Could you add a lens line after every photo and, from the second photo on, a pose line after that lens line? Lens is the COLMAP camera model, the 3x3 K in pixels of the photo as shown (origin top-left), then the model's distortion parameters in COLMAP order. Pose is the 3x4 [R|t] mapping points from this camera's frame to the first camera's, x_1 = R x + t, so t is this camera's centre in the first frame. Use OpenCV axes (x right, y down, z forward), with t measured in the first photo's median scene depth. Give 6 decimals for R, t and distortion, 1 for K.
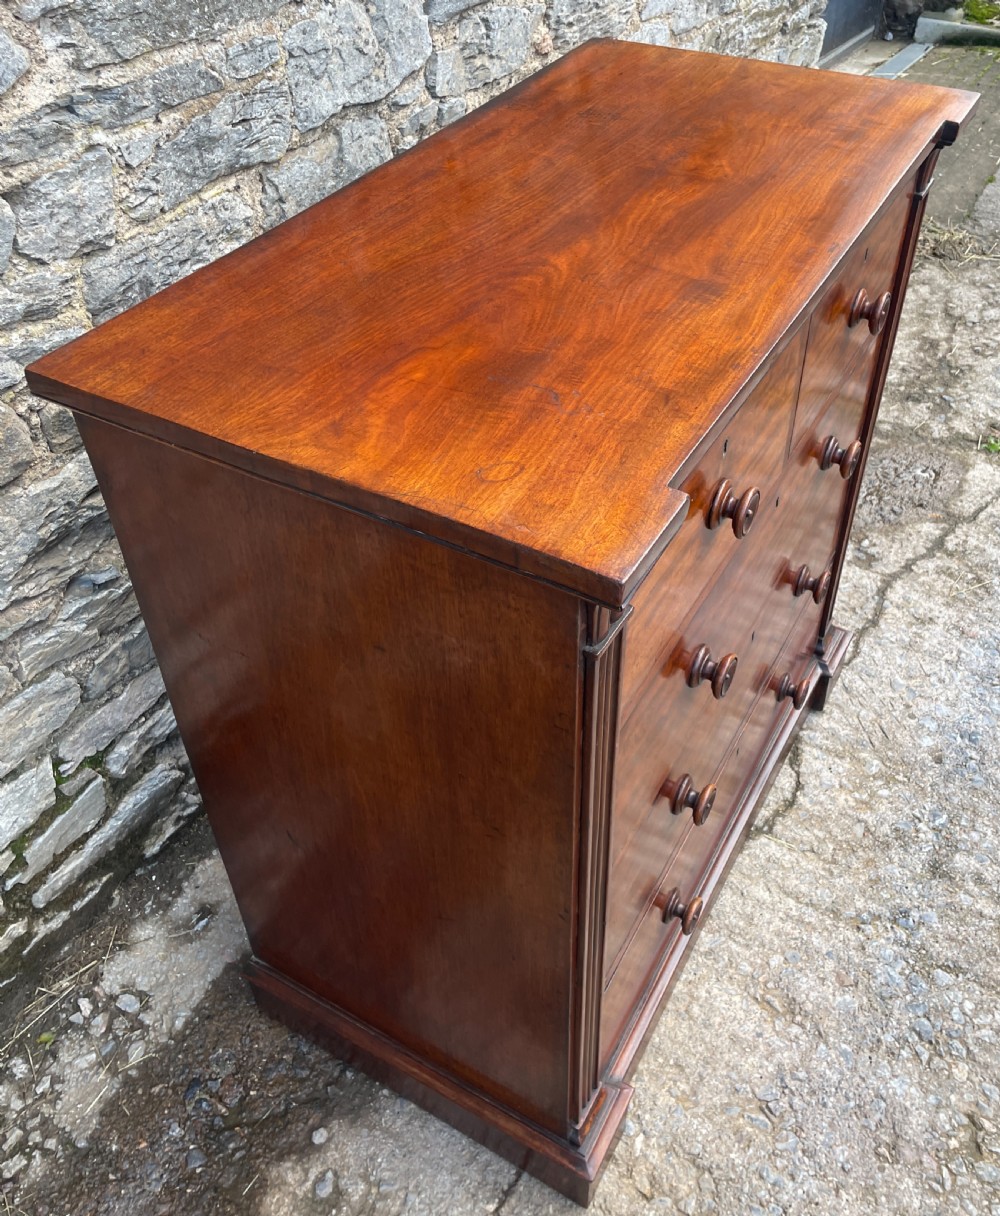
lens RADIAL K [[1089.7, 0, 538.7], [0, 1089.7, 530.9], [0, 0, 1]] dist [0.074604, -0.089278]
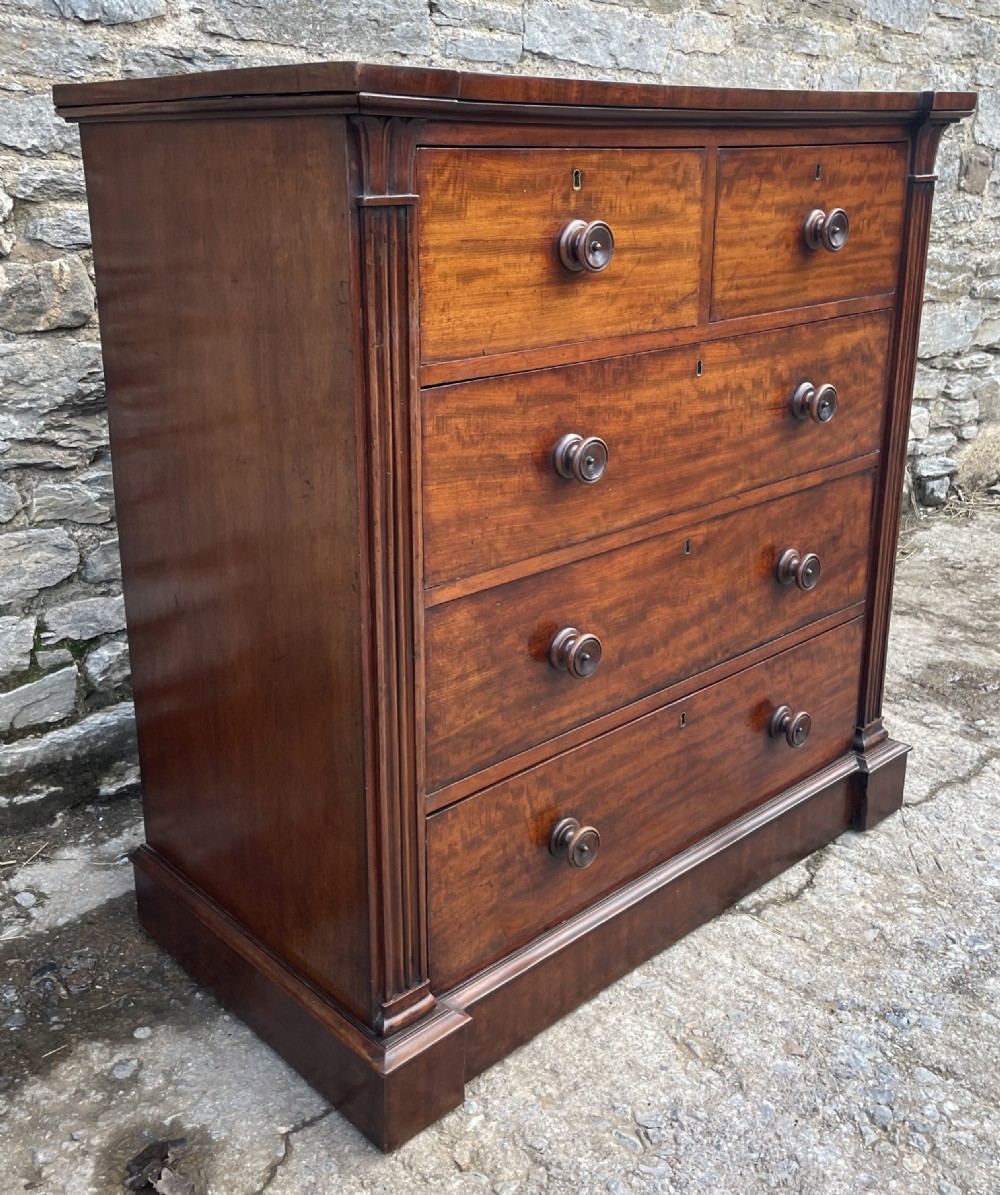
lens RADIAL K [[1216.3, 0, 479.5], [0, 1216.3, 517.8], [0, 0, 1]] dist [0.043614, 0.000000]
pose [[0.950136, 0.095078, -0.296987, 0.311282], [-0.204259, 0.909387, -0.362343, 0.459325], [0.235626, 0.404938, 0.883462, 0.010479]]
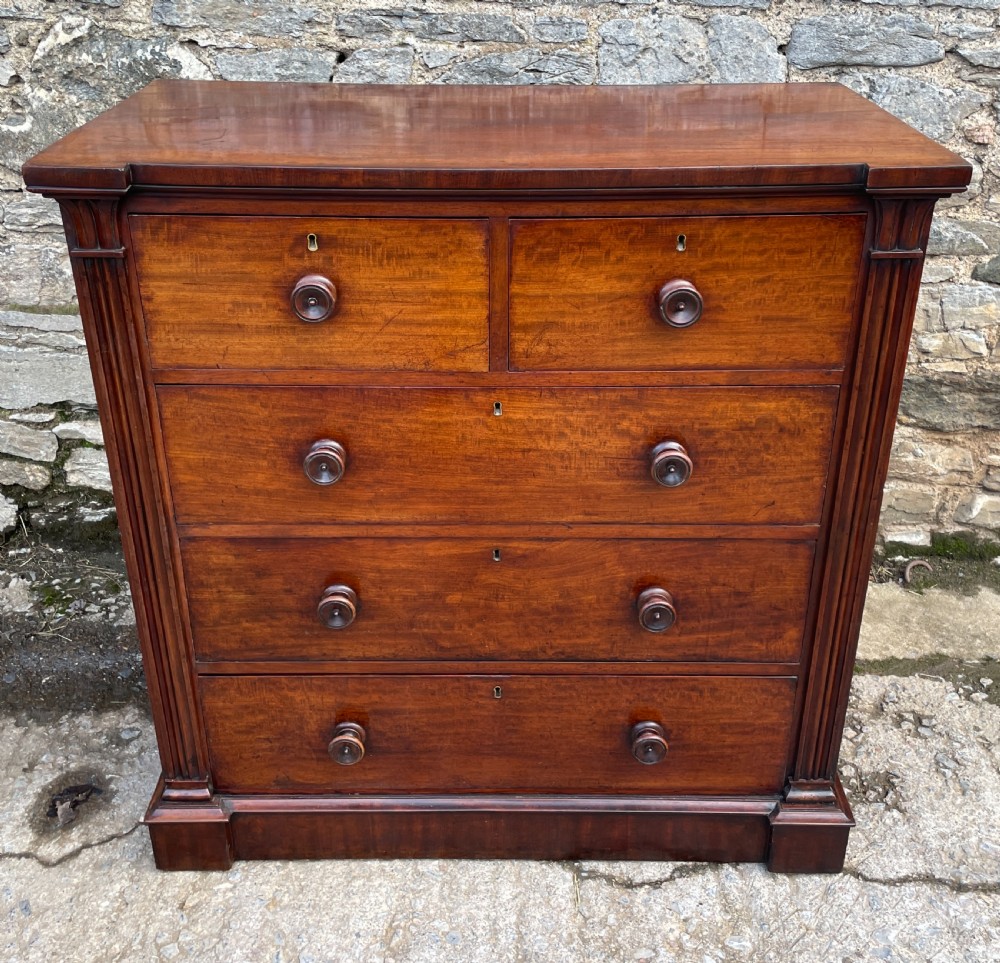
lens RADIAL K [[1116.2, 0, 507.8], [0, 1116.2, 441.6], [0, 0, 1]] dist [0.050447, 0.000000]
pose [[0.491436, 0.405822, -0.770583, 0.912396], [-0.565678, 0.821488, 0.071872, -0.069894], [0.662193, 0.400581, 0.633274, 0.262985]]
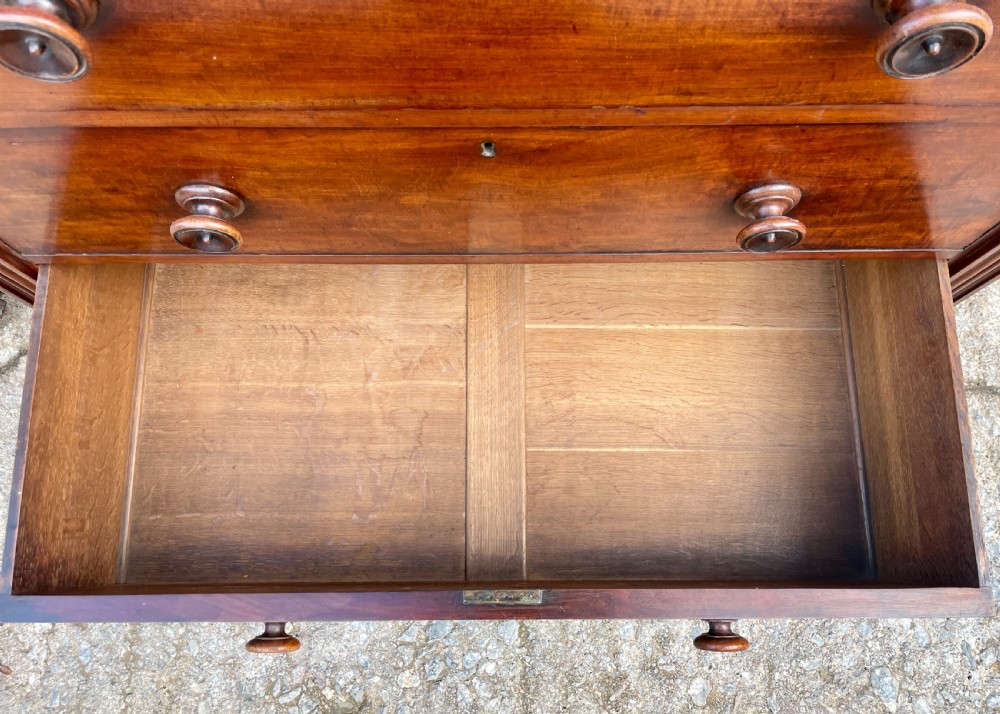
lens RADIAL K [[765.8, 0, 507.9], [0, 765.8, 365.4], [0, 0, 1]] dist [0.046284, -0.007451]
pose [[0.498340, 0.840078, -0.214305, 0.344795], [-0.564635, 0.502057, 0.655078, -0.095131], [0.657910, -0.205448, 0.724532, 0.658174]]
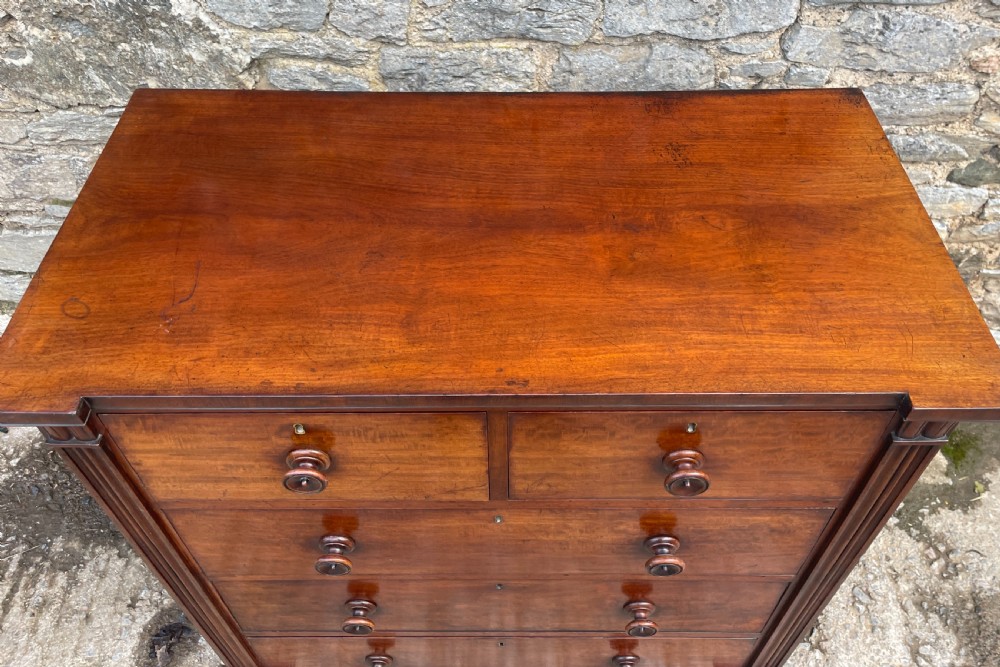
lens RADIAL K [[794.6, 0, 509.8], [0, 794.6, 282.9], [0, 0, 1]] dist [0.074871, -0.087125]
pose [[0.488127, 0.646166, -0.586687, 0.457352], [-0.562644, 0.746857, 0.354452, -0.419827], [0.667207, 0.157078, 0.728122, 0.310938]]
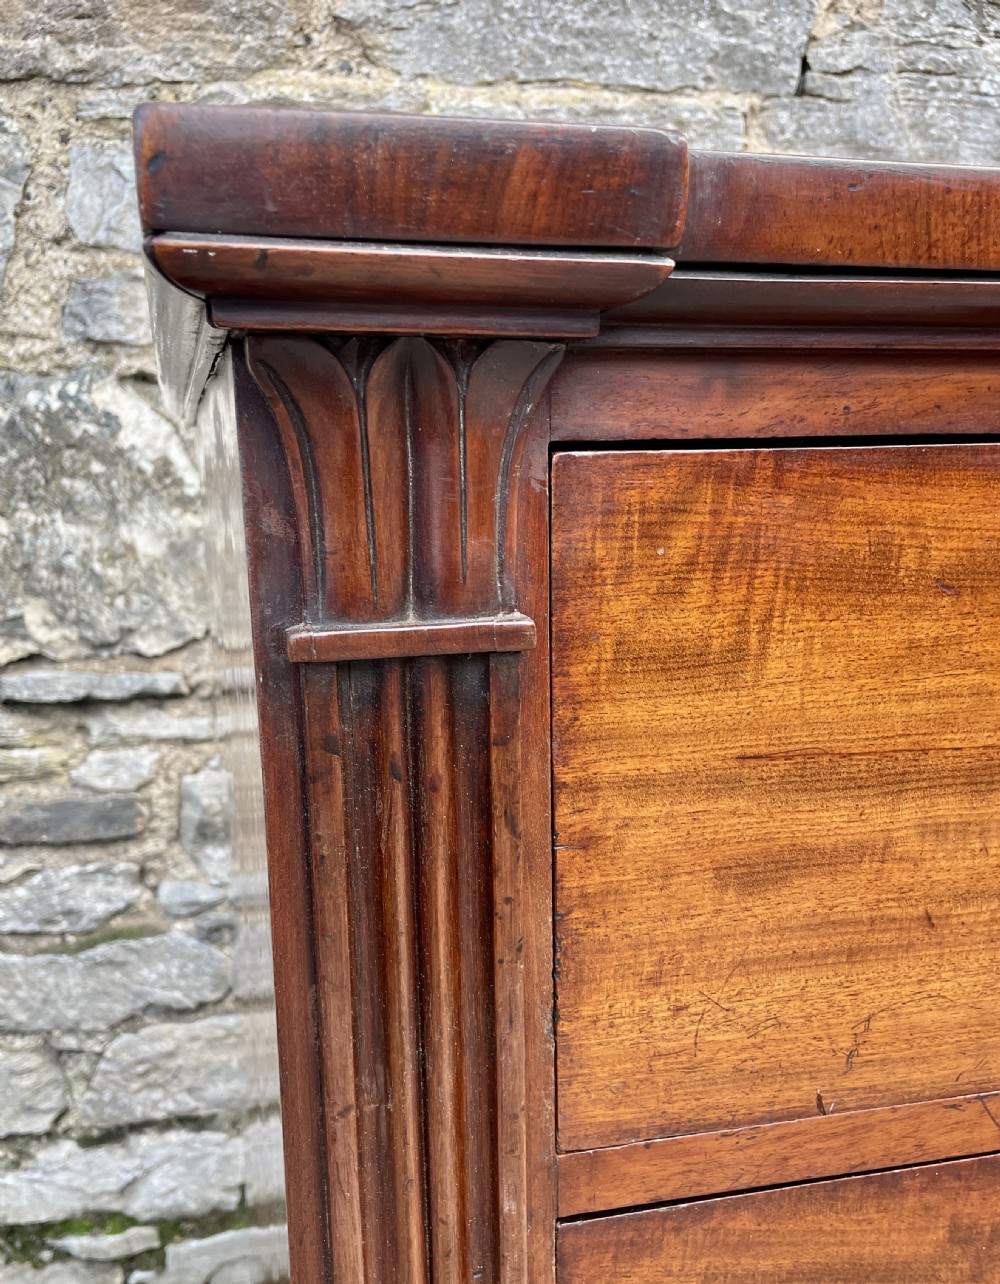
lens RADIAL K [[1175.4, 0, 445.9], [0, 1175.4, 728.7], [0, 0, 1]] dist [0.051967, 0.000000]
pose [[0.664915, 0.151852, -0.731320, 0.180766], [-0.463704, 0.851502, -0.244792, 0.106280], [0.585548, 0.501882, 0.636591, 0.433369]]
